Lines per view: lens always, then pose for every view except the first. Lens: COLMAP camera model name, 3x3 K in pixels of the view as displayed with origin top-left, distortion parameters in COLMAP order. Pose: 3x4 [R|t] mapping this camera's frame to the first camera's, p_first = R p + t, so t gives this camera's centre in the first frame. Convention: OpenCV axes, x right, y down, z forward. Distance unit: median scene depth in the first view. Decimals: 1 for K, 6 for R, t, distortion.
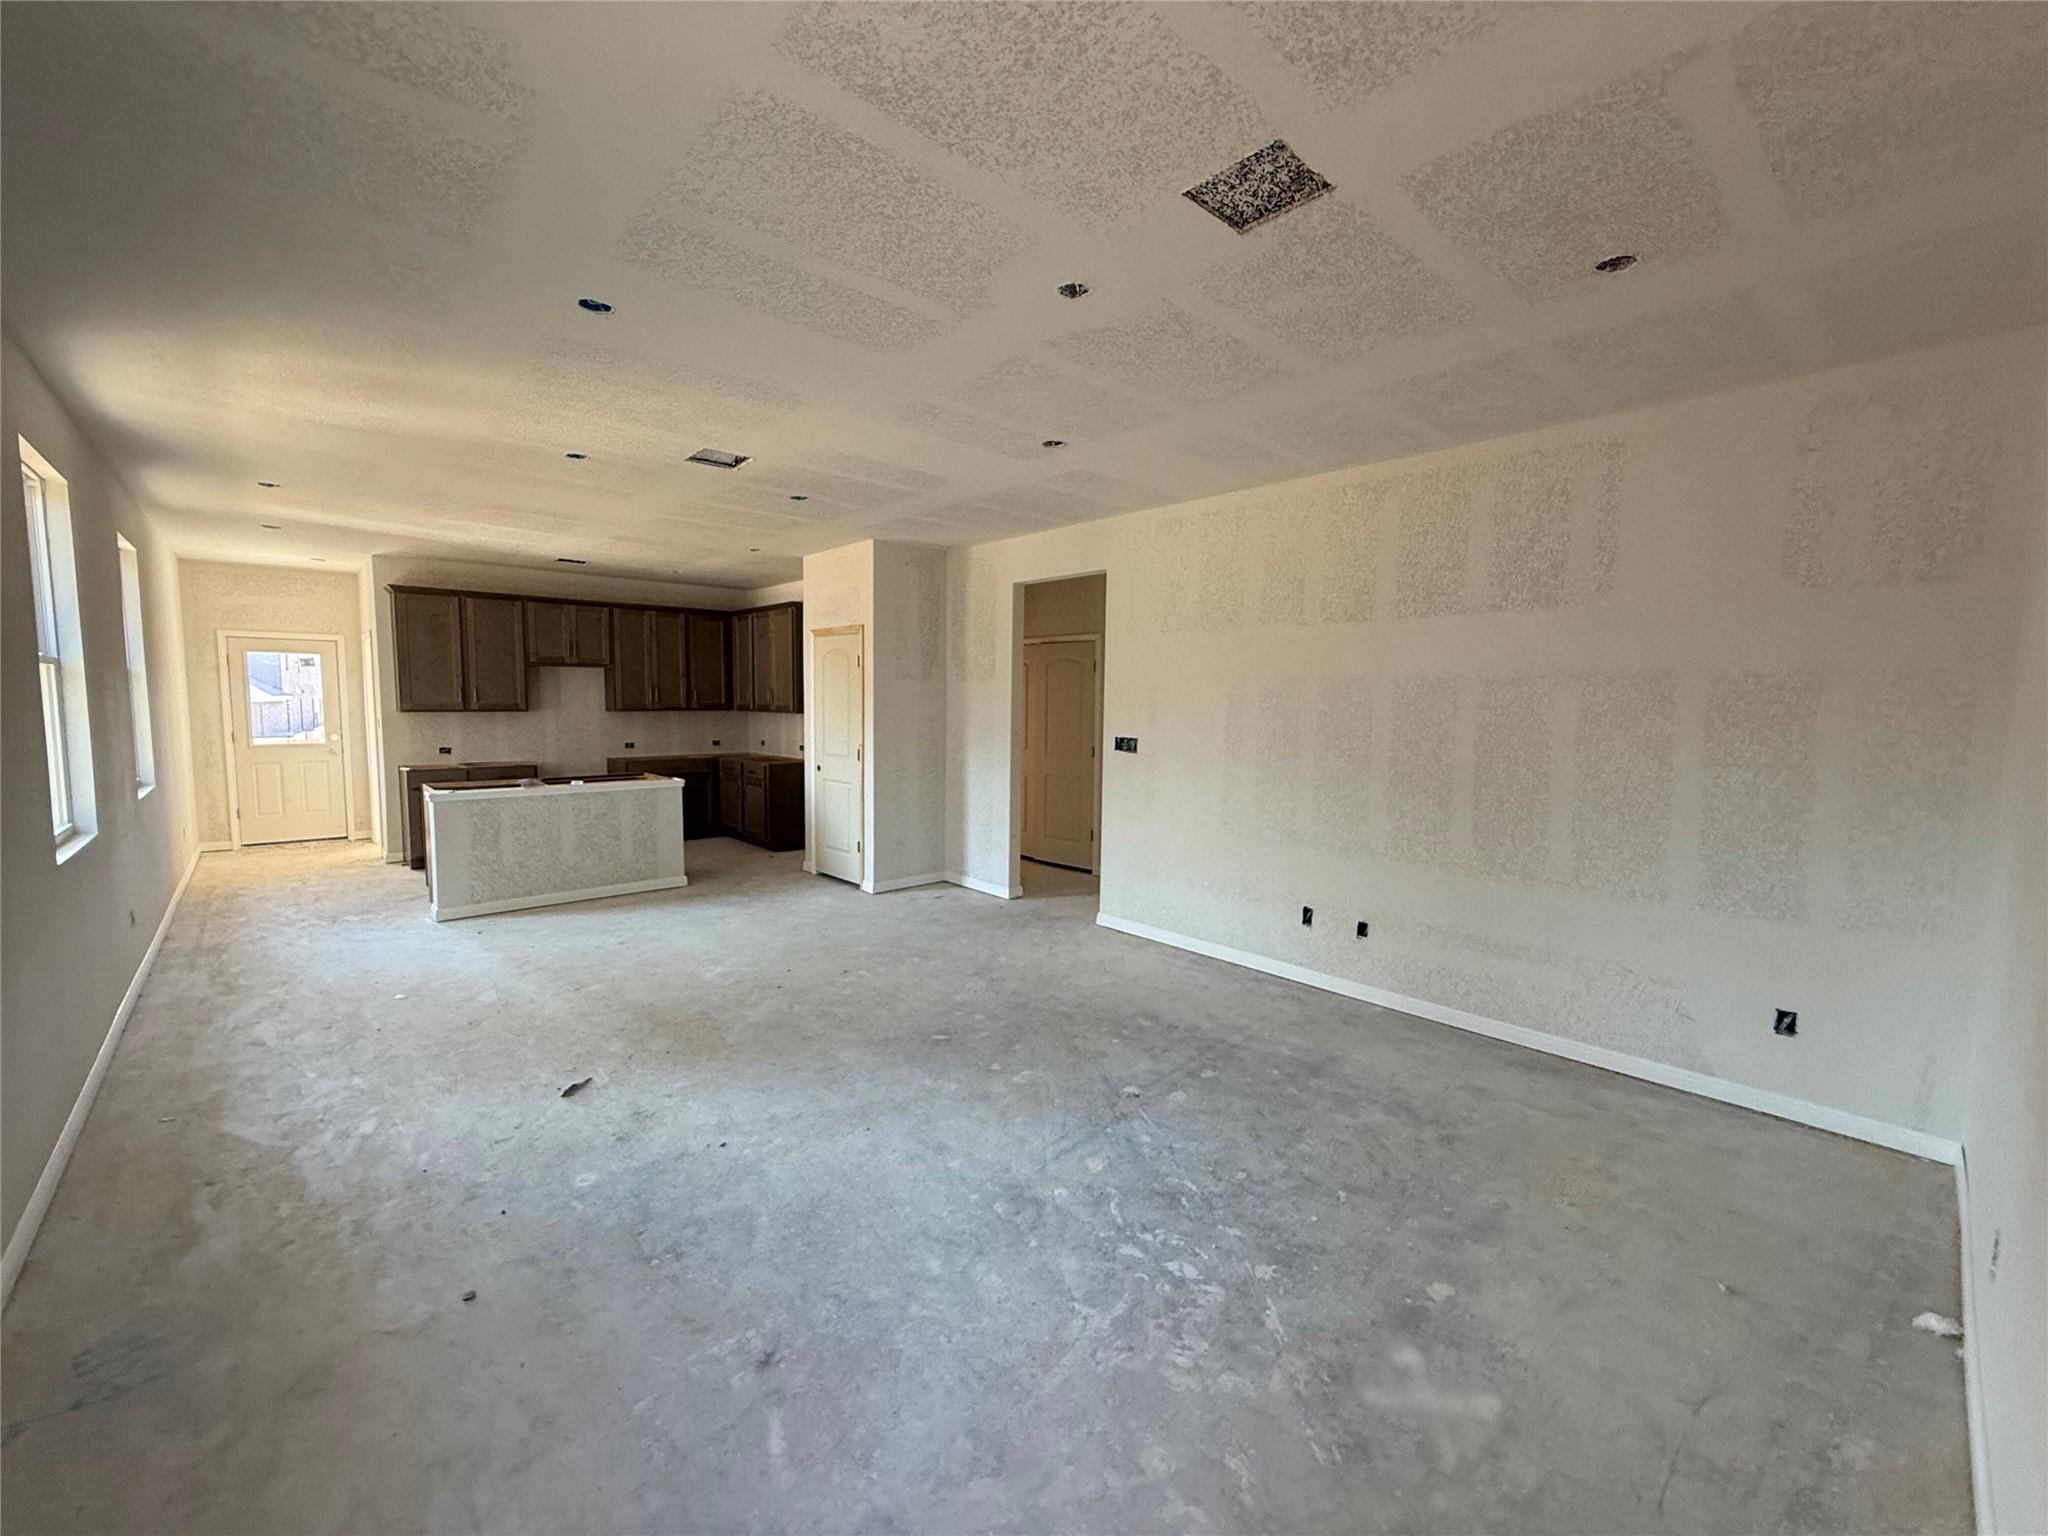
lens RADIAL K [[820.2, 0, 1021.1], [0, 820.2, 767.3], [0, 0, 1]] dist [0.000216, 0.000497]
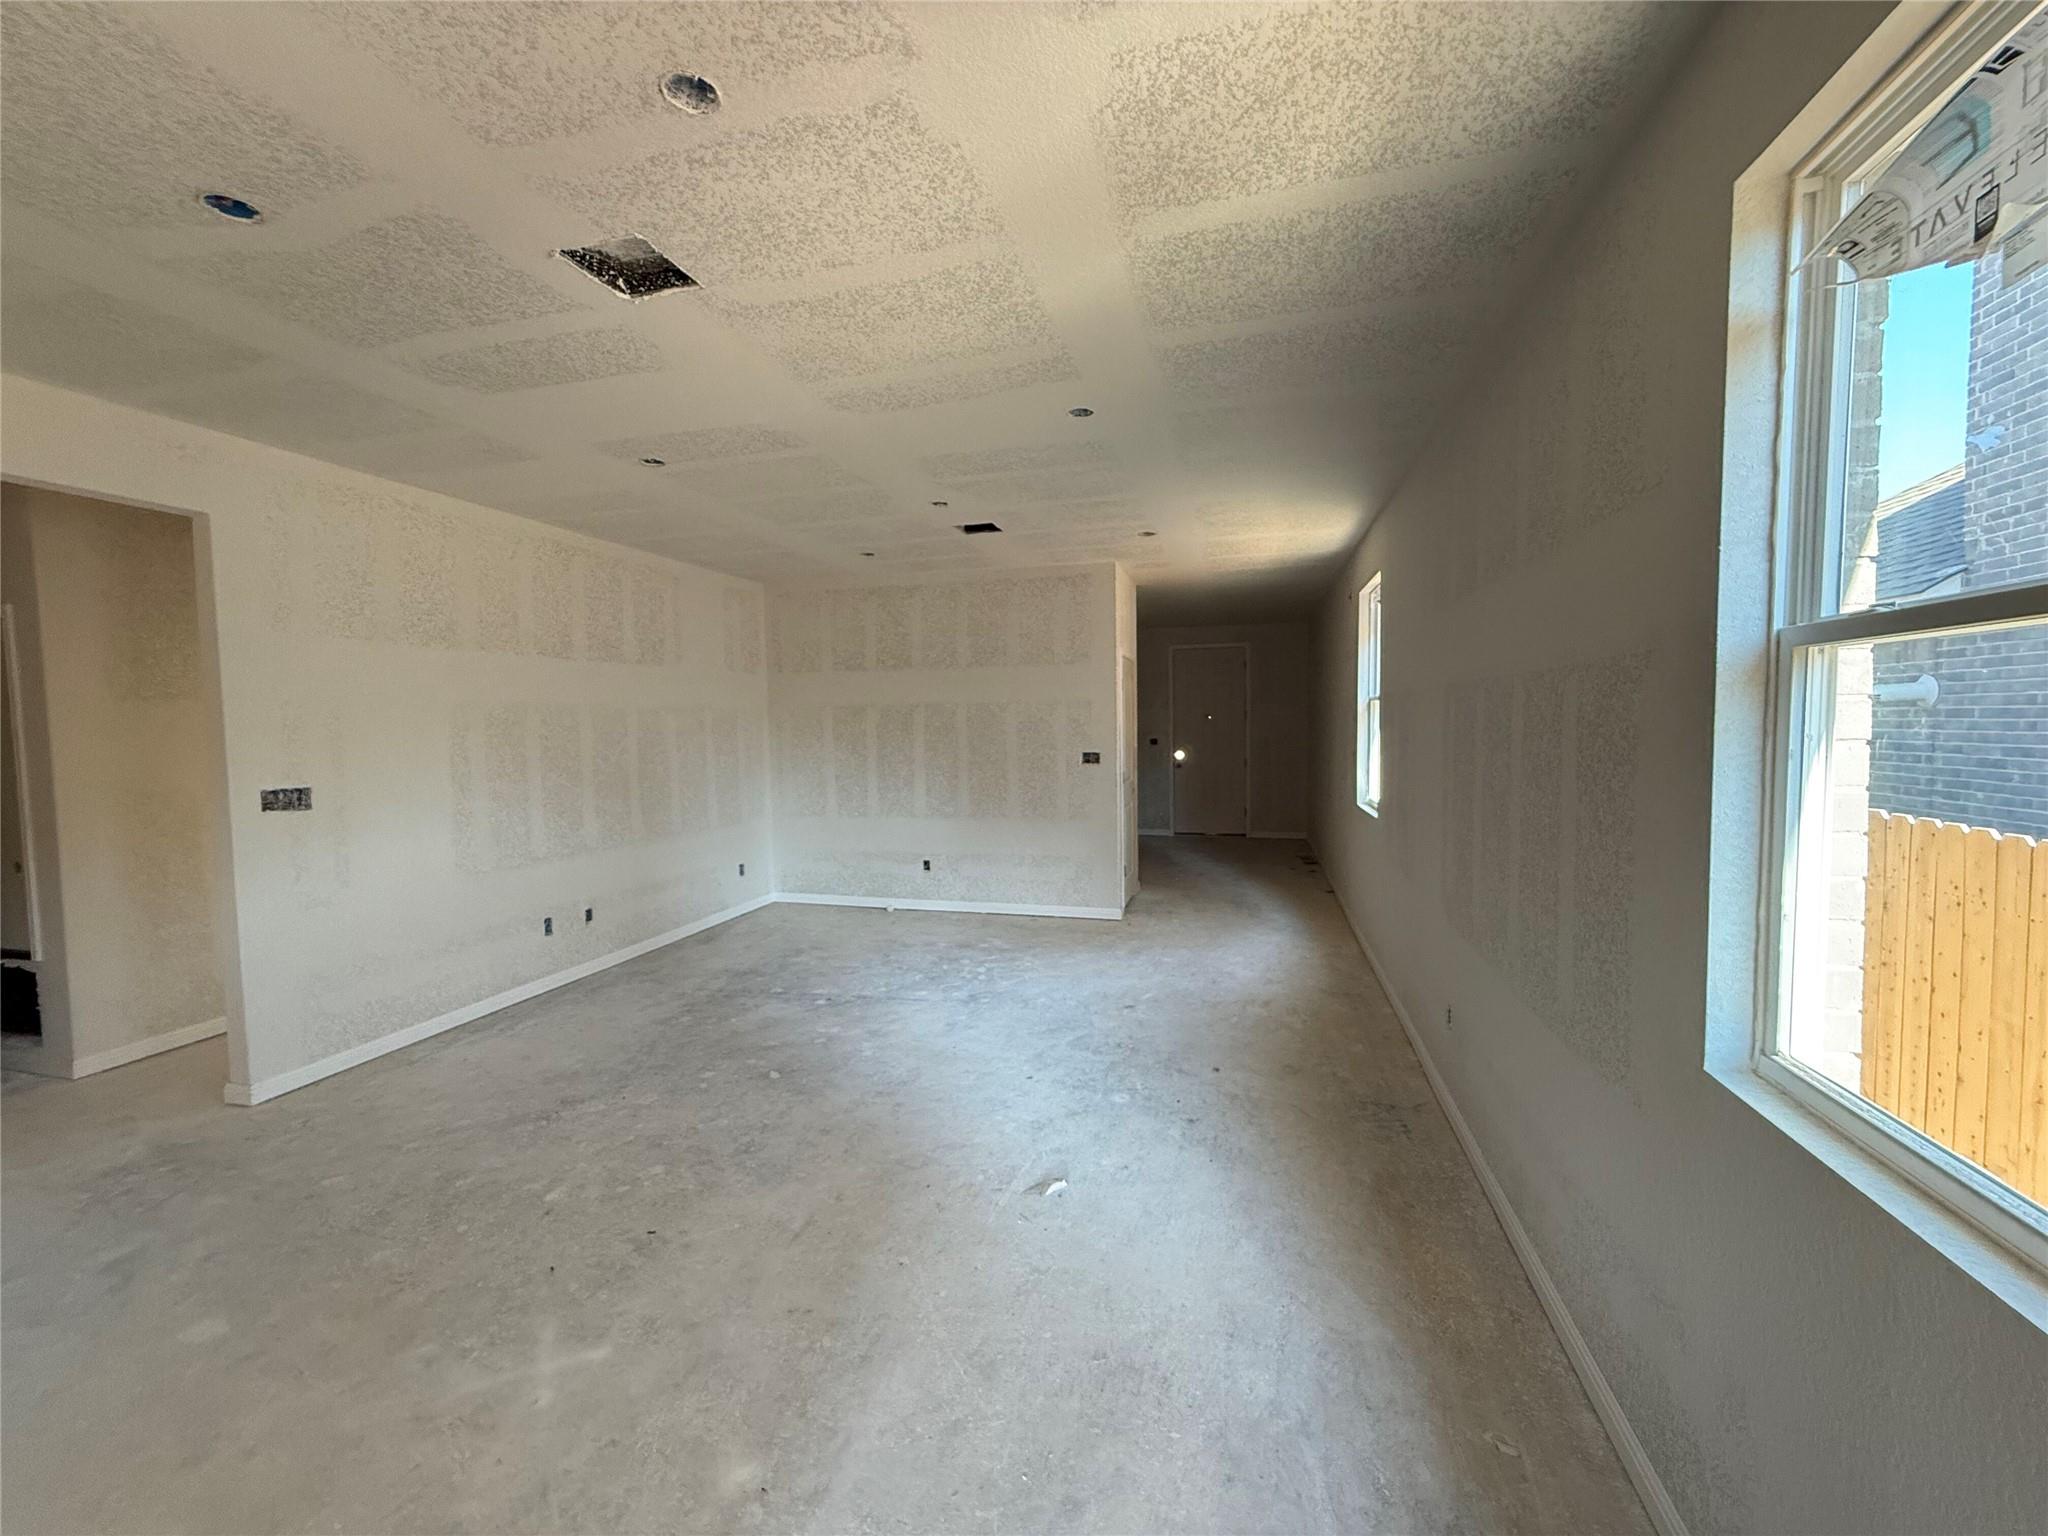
lens RADIAL K [[818.1, 0, 1019.6], [0, 818.1, 766.9], [0, 0, 1]] dist [0.001693, 0.000009]
pose [[-0.535344, -0.050480, 0.843125, -0.962726], [0.078465, 0.990923, 0.109150, -0.103771], [-0.840982, 0.124589, -0.526524, 1.120400]]
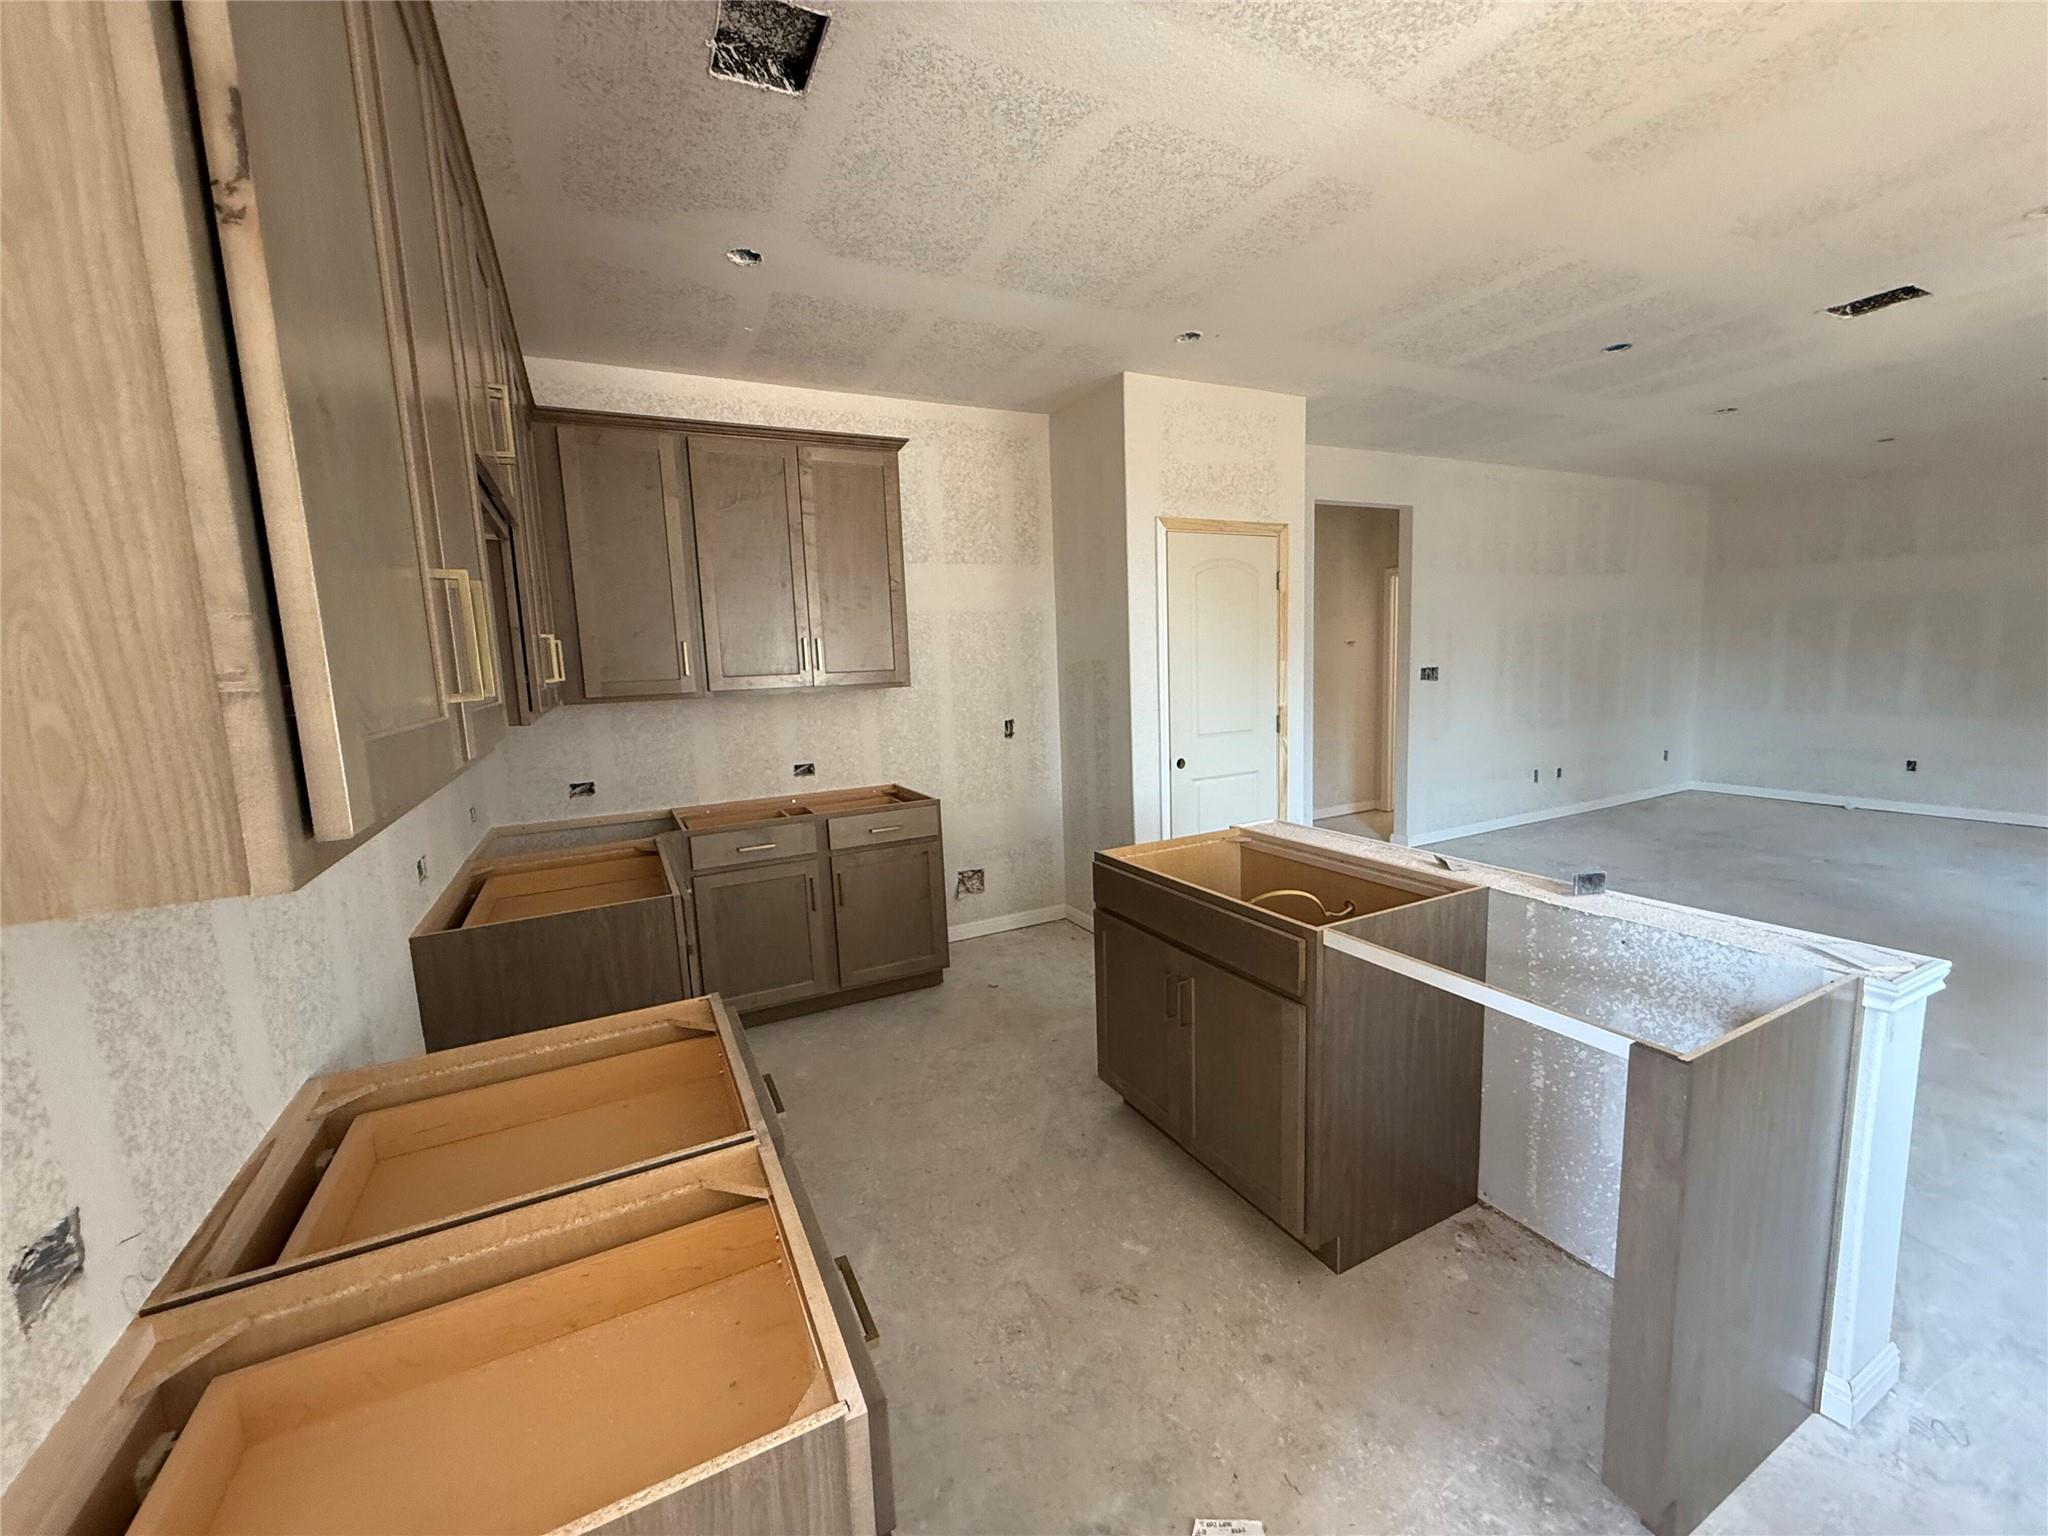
lens RADIAL K [[815.5, 0, 1014.9], [0, 815.5, 765.7], [0, 0, 1]] dist [-0.000476, 0.000216]
pose [[0.265892, -0.147237, 0.952692, -1.410499], [0.124747, 0.985213, 0.117447, -0.135984], [-0.955897, 0.087617, 0.280328, 1.627114]]
